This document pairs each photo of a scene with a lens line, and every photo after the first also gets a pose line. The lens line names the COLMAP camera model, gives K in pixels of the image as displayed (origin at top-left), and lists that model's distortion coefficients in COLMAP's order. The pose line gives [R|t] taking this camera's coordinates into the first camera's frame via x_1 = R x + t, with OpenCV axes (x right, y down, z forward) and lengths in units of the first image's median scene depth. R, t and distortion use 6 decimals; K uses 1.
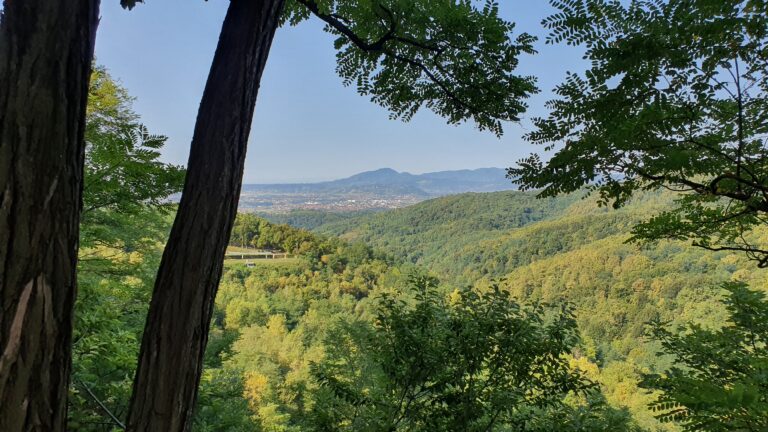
lens RADIAL K [[559.3, 0, 375.6], [0, 559.3, 227.1], [0, 0, 1]] dist [0.032880, -0.005919]
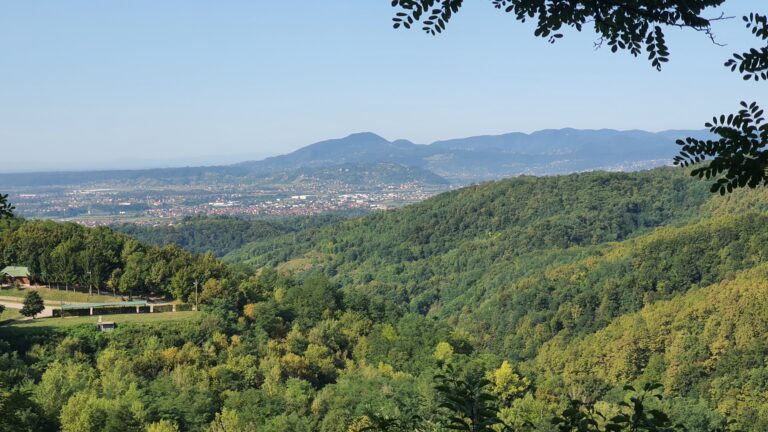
lens RADIAL K [[1068.4, 0, 385.7], [0, 1068.4, 216.6], [0, 0, 1]] dist [-0.019353, 0.000000]
pose [[0.999004, -0.024805, 0.037090, -0.015476], [0.025809, 0.999307, -0.026828, -0.033315], [-0.036399, 0.027759, 0.998952, 0.226225]]
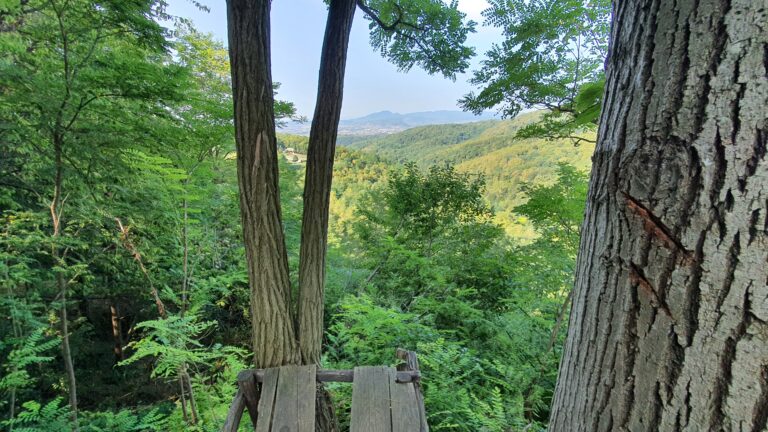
lens RADIAL K [[288.1, 0, 386.8], [0, 288.1, 221.5], [0, 0, 1]] dist [-0.000896, -0.000323]
pose [[0.999735, -0.014581, 0.017791, -0.036492], [0.009496, 0.966064, 0.258127, 0.045094], [-0.020951, -0.257890, 0.965947, -0.074051]]
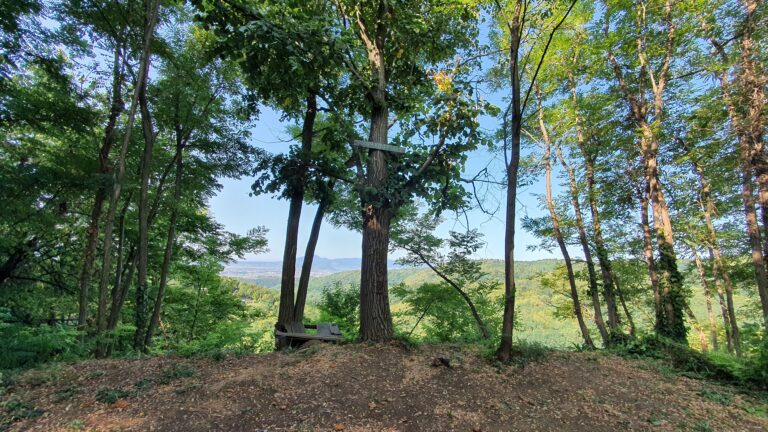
lens RADIAL K [[288.1, 0, 389.0], [0, 288.1, 218.7], [0, 0, 1]] dist [-0.000896, -0.000323]
pose [[0.962913, 0.073969, 0.259475, -0.123029], [-0.011135, 0.971762, -0.235699, 0.199276], [-0.269582, 0.224068, 0.936546, -0.939318]]
